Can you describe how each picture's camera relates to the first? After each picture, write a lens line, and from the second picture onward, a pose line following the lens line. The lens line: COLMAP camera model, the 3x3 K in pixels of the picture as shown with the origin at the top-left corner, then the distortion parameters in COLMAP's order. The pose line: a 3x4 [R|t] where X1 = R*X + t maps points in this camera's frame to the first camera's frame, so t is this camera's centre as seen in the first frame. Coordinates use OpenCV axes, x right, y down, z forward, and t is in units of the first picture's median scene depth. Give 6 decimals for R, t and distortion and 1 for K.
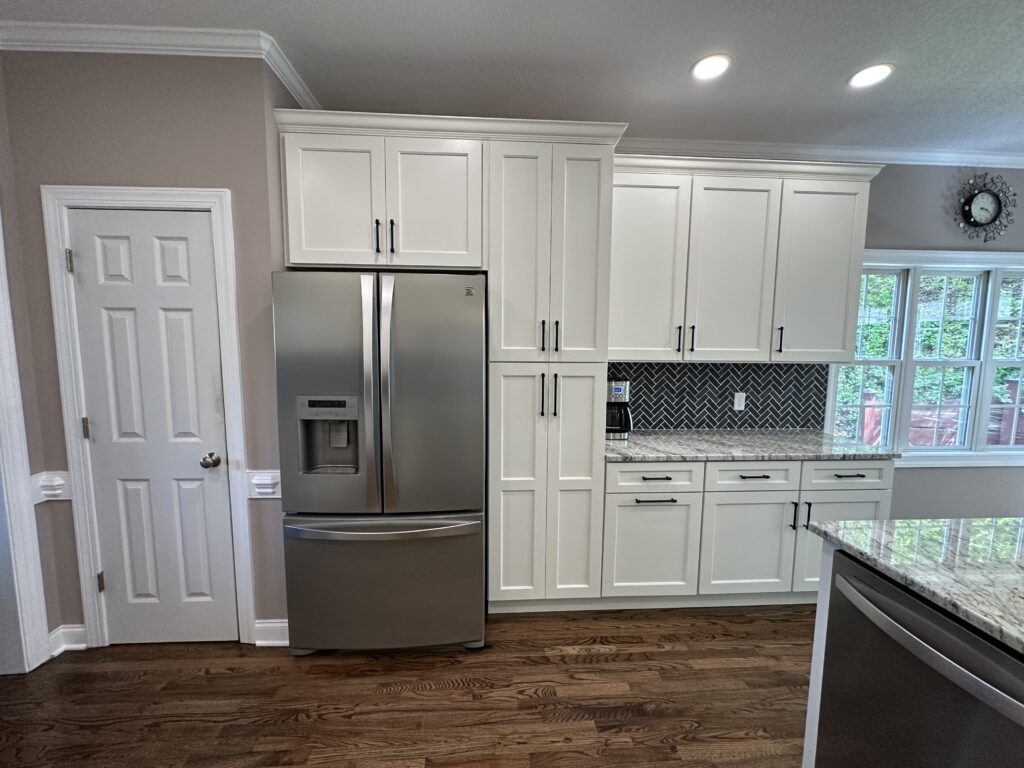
lens RADIAL K [[371.8, 0, 521.7], [0, 371.8, 378.7], [0, 0, 1]] dist [0.000107, -0.000333]
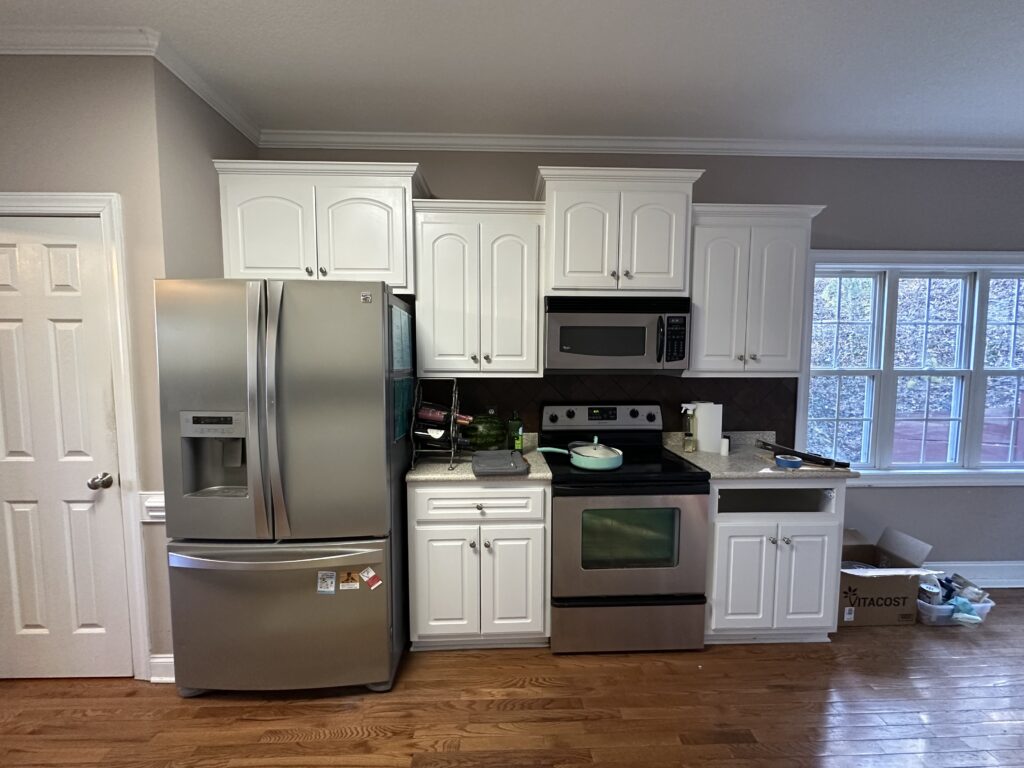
lens RADIAL K [[408.3, 0, 508.8], [0, 408.3, 383.3], [0, 0, 1]] dist [-0.008659, 0.002204]
pose [[0.999446, -0.008409, -0.032203, 0.224704], [0.007839, 0.999812, -0.017756, 0.000180], [0.032347, 0.017493, 0.999324, 0.010686]]
